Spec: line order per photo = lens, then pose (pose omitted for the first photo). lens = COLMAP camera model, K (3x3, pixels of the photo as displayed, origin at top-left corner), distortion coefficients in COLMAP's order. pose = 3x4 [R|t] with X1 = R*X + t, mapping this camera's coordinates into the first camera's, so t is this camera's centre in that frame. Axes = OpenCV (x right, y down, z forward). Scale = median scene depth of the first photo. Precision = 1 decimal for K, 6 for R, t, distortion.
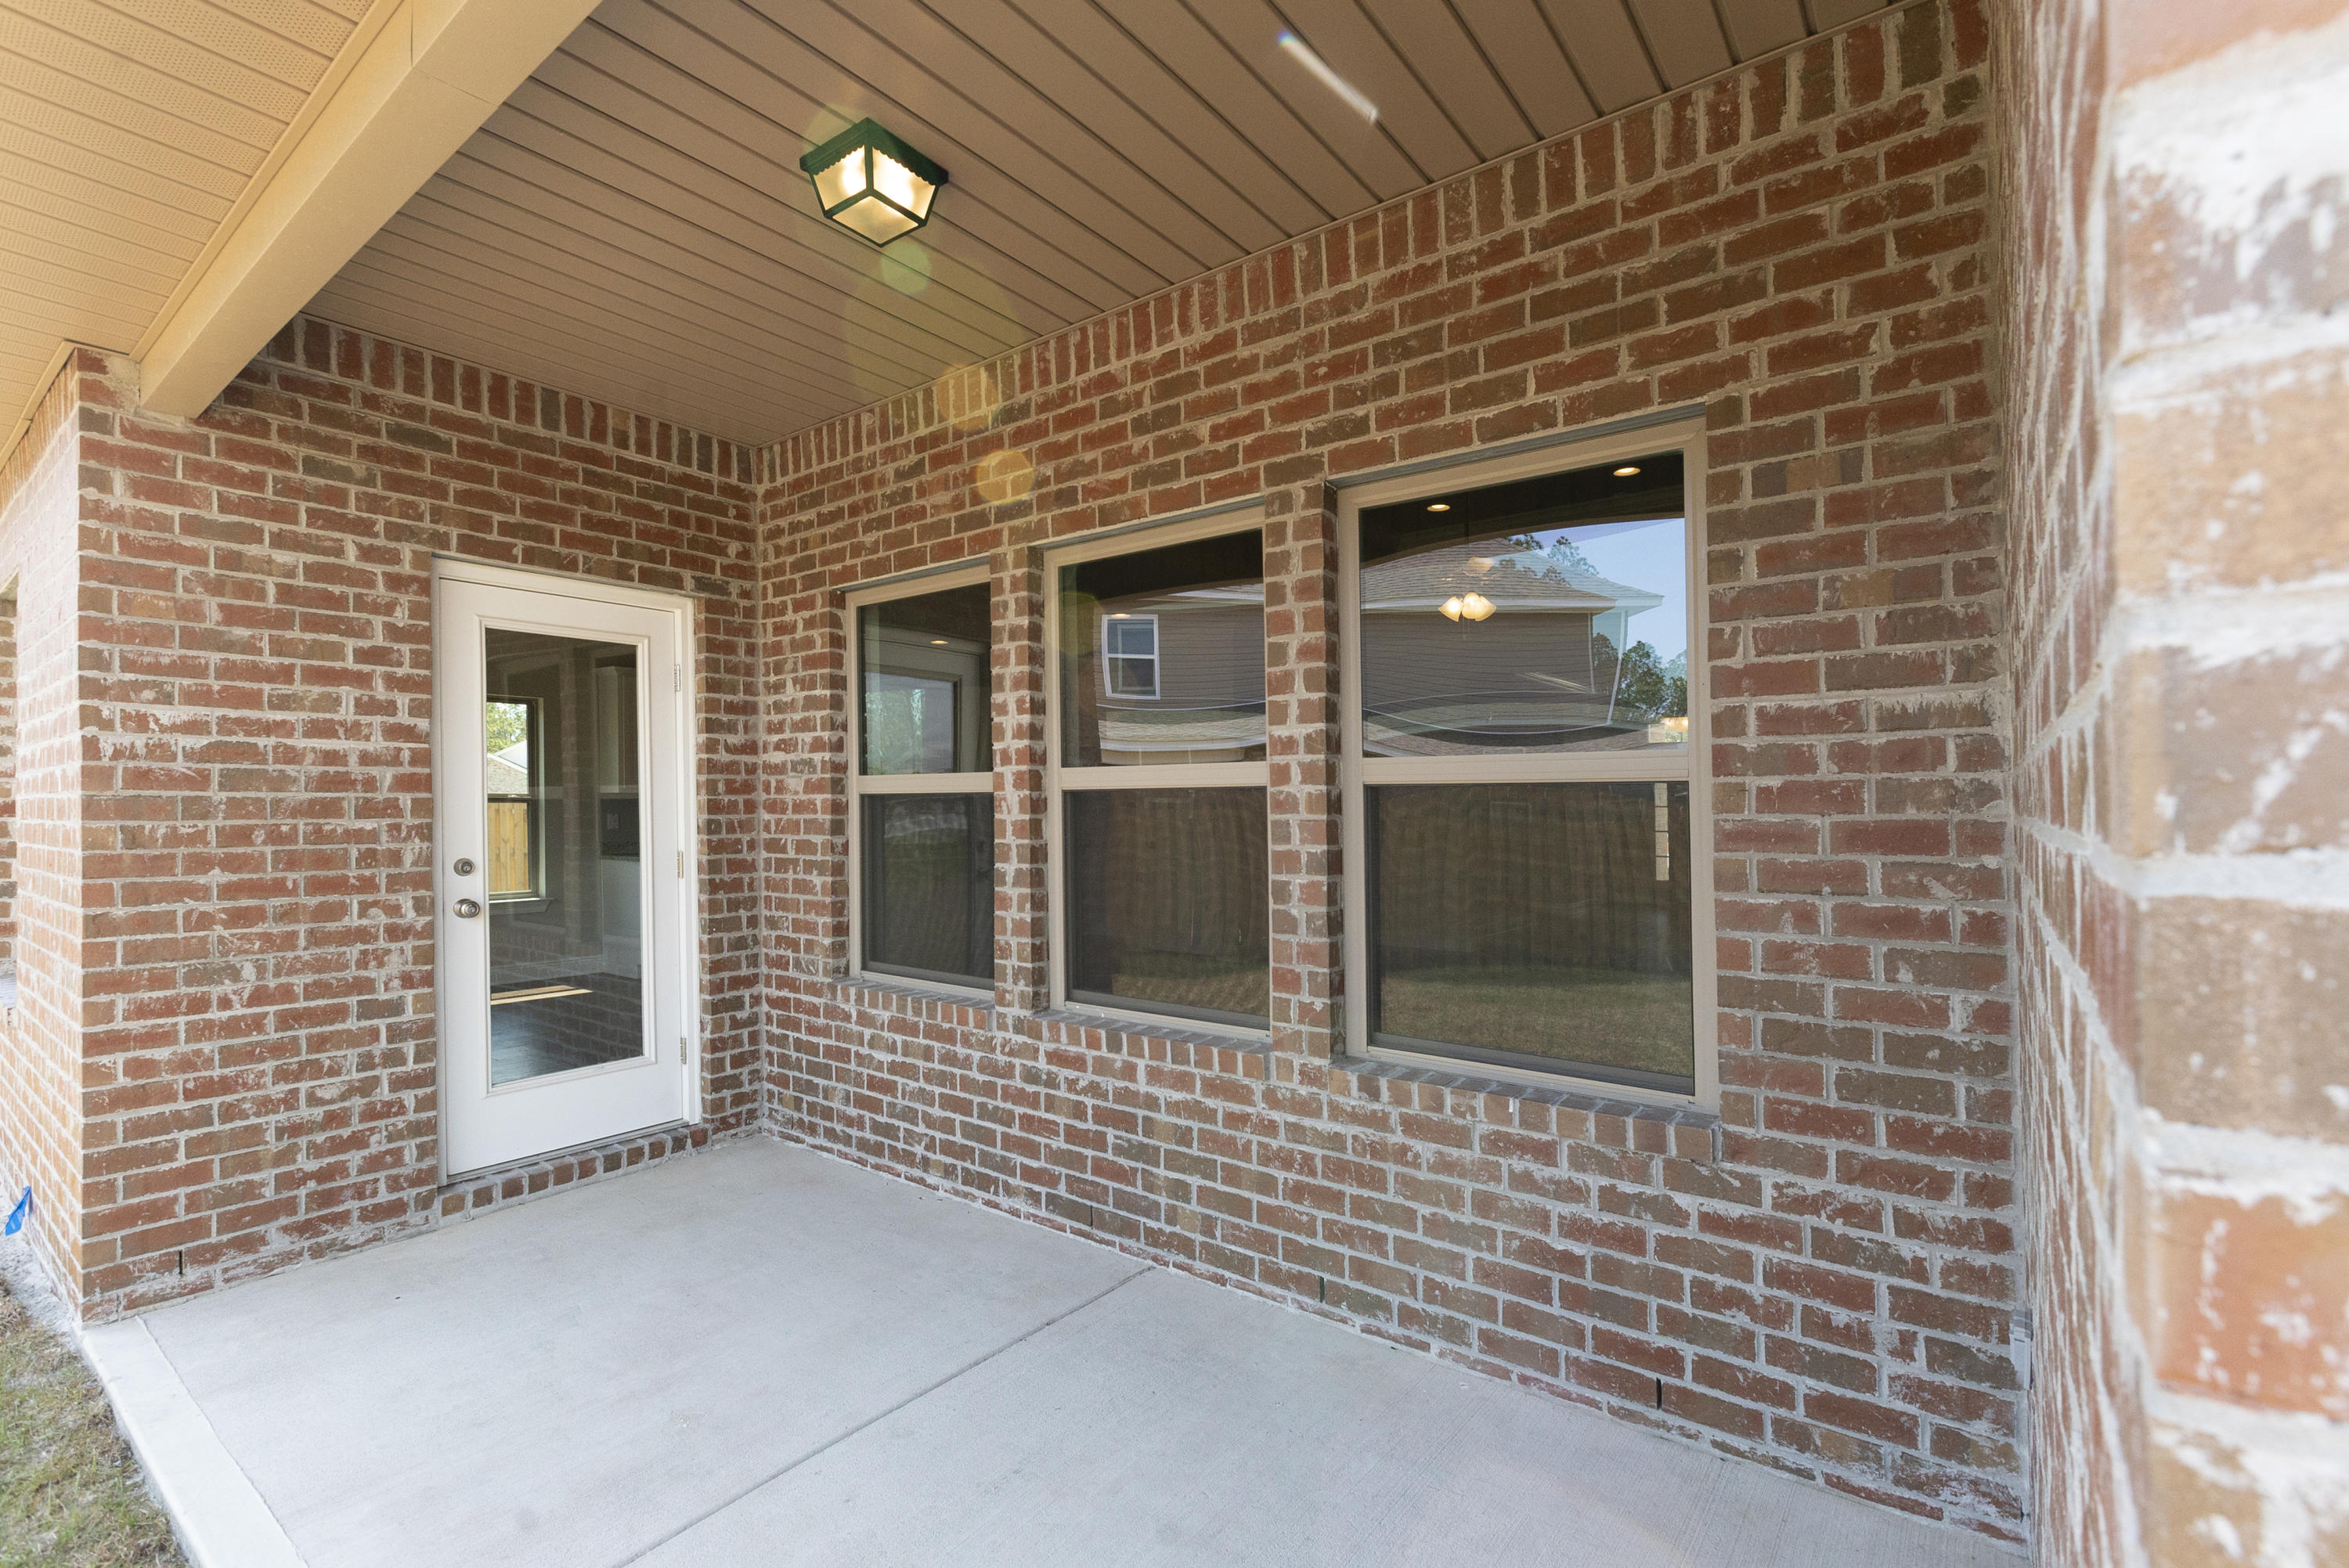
lens RADIAL K [[1052.3, 0, 1176.9], [0, 1052.3, 792.8], [0, 0, 1]] dist [0.000281, 0.000004]
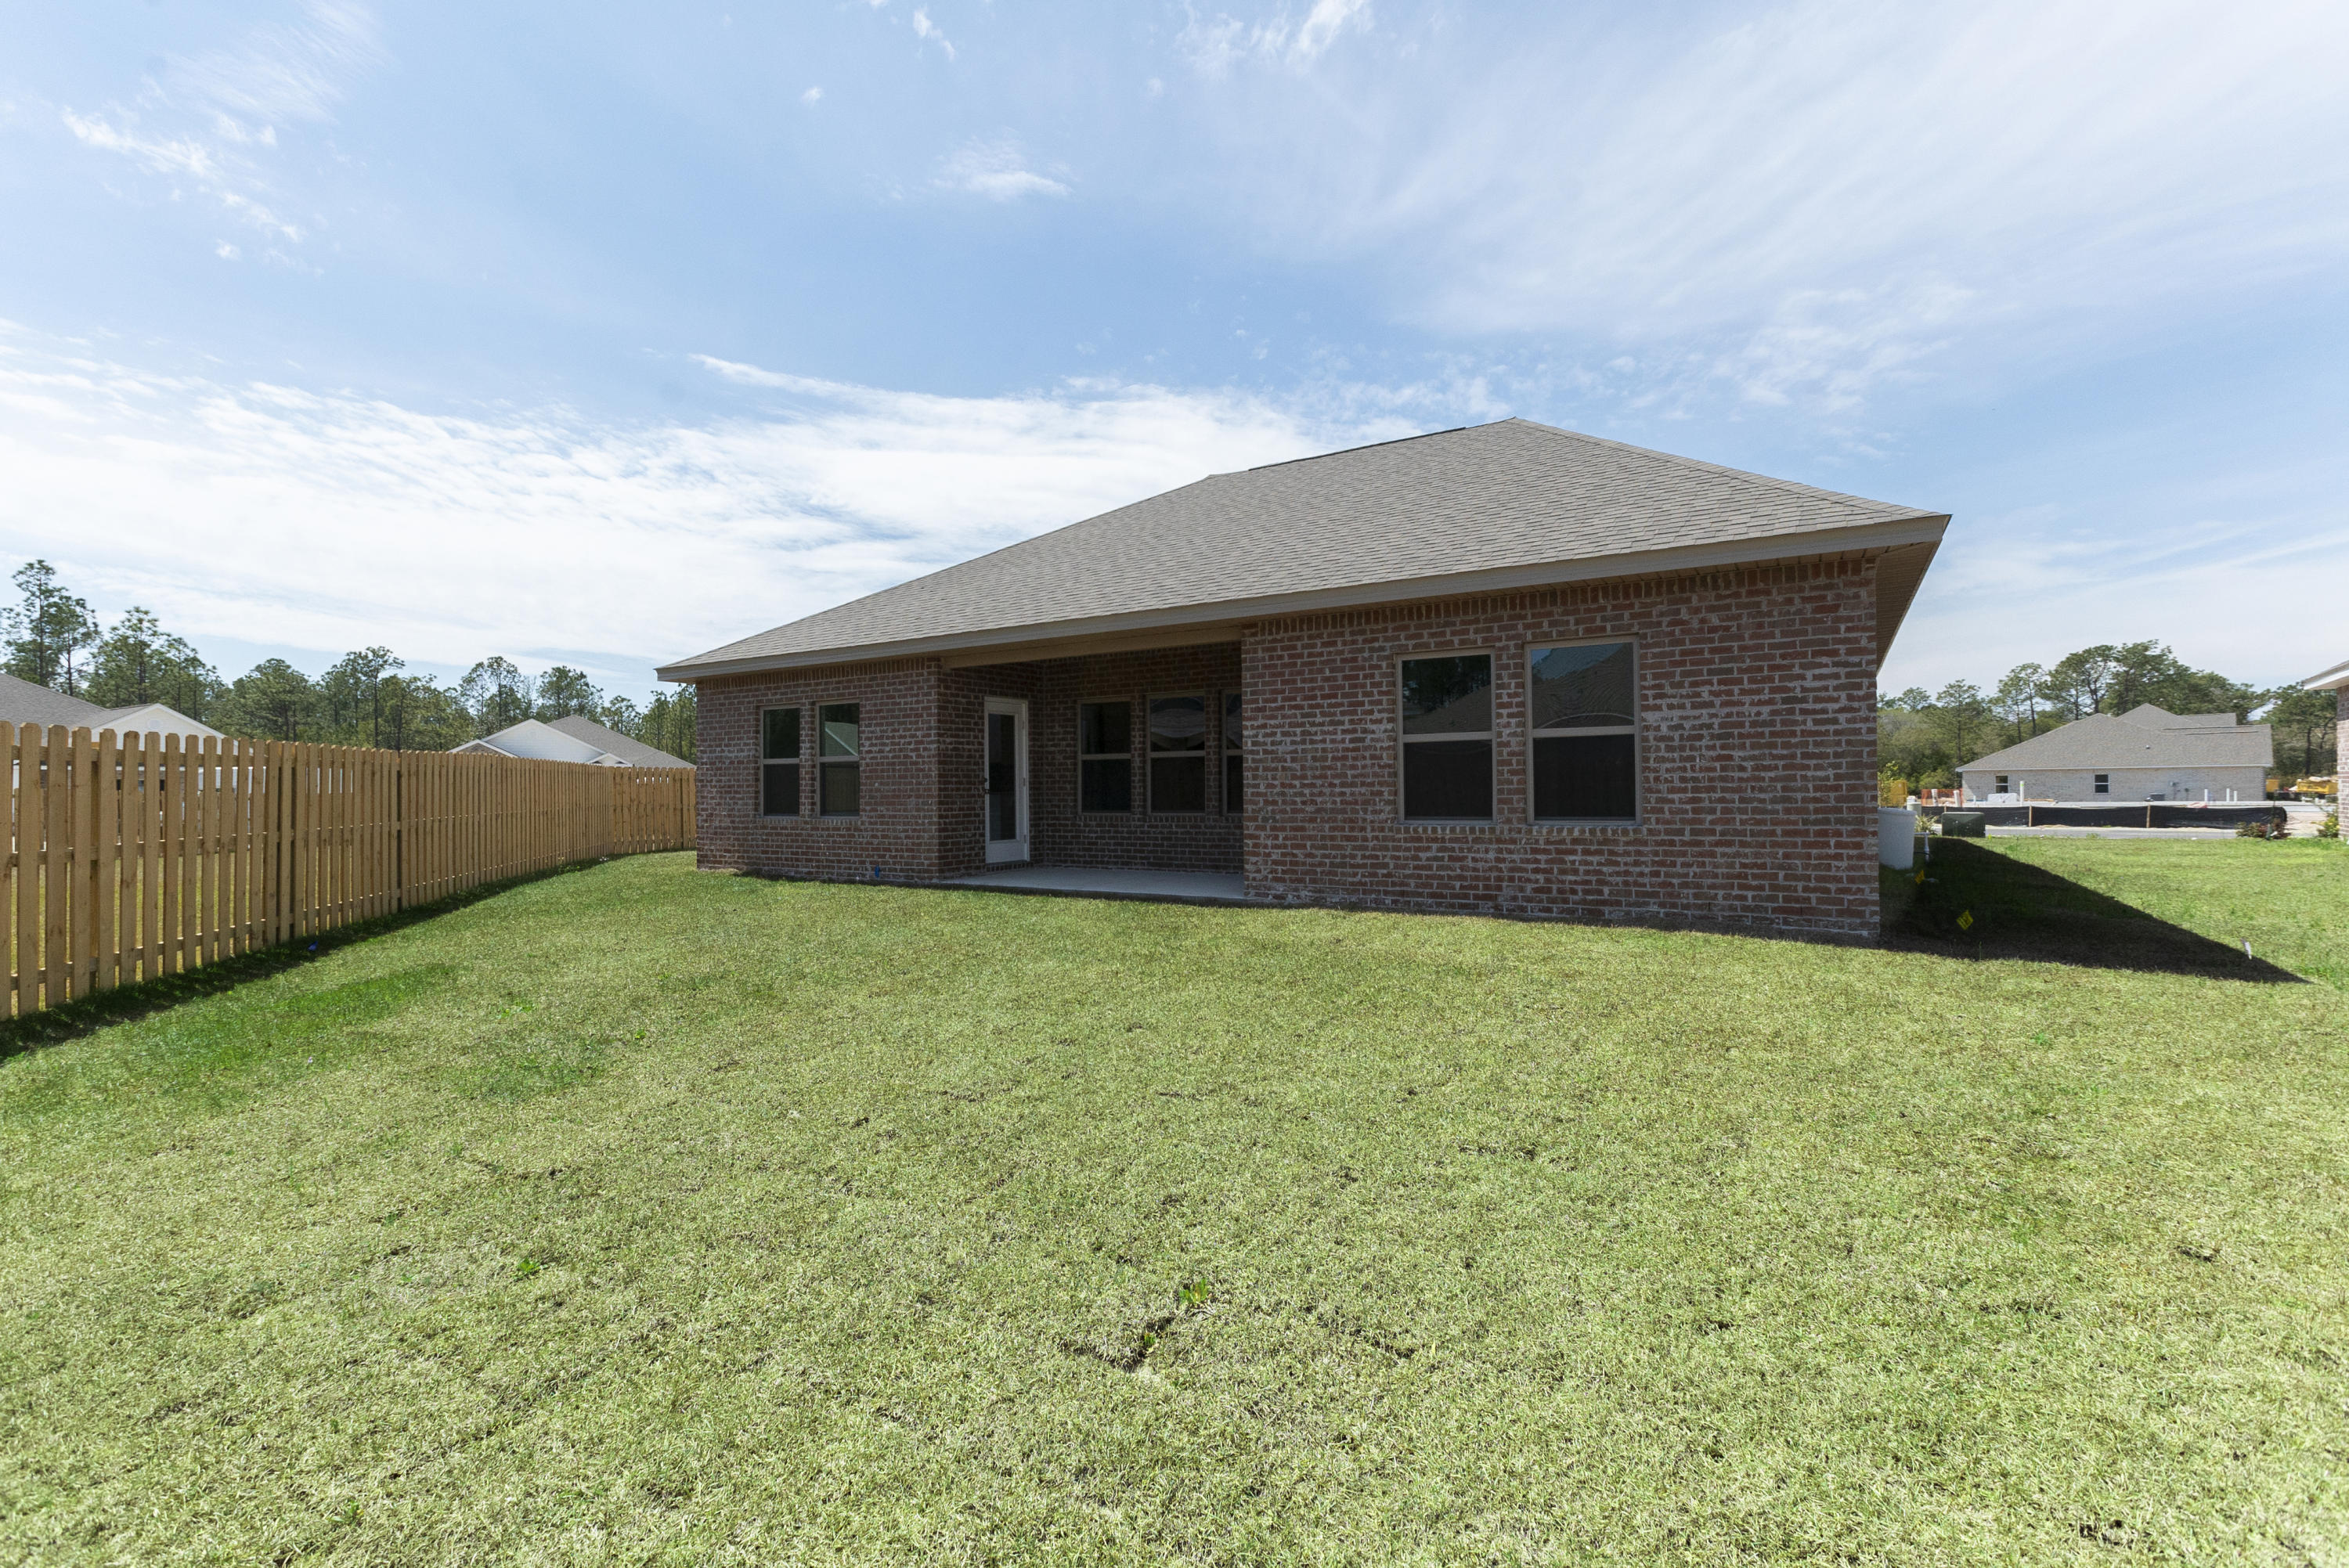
lens RADIAL K [[1052.3, 0, 1173.4], [0, 1052.3, 780.7], [0, 0, 1]] dist [0.000281, 0.000004]
pose [[0.996973, -0.005251, 0.077570, -0.291624], [0.005168, 0.999986, 0.001272, 0.069188], [-0.077575, -0.000868, 0.996986, -2.547437]]
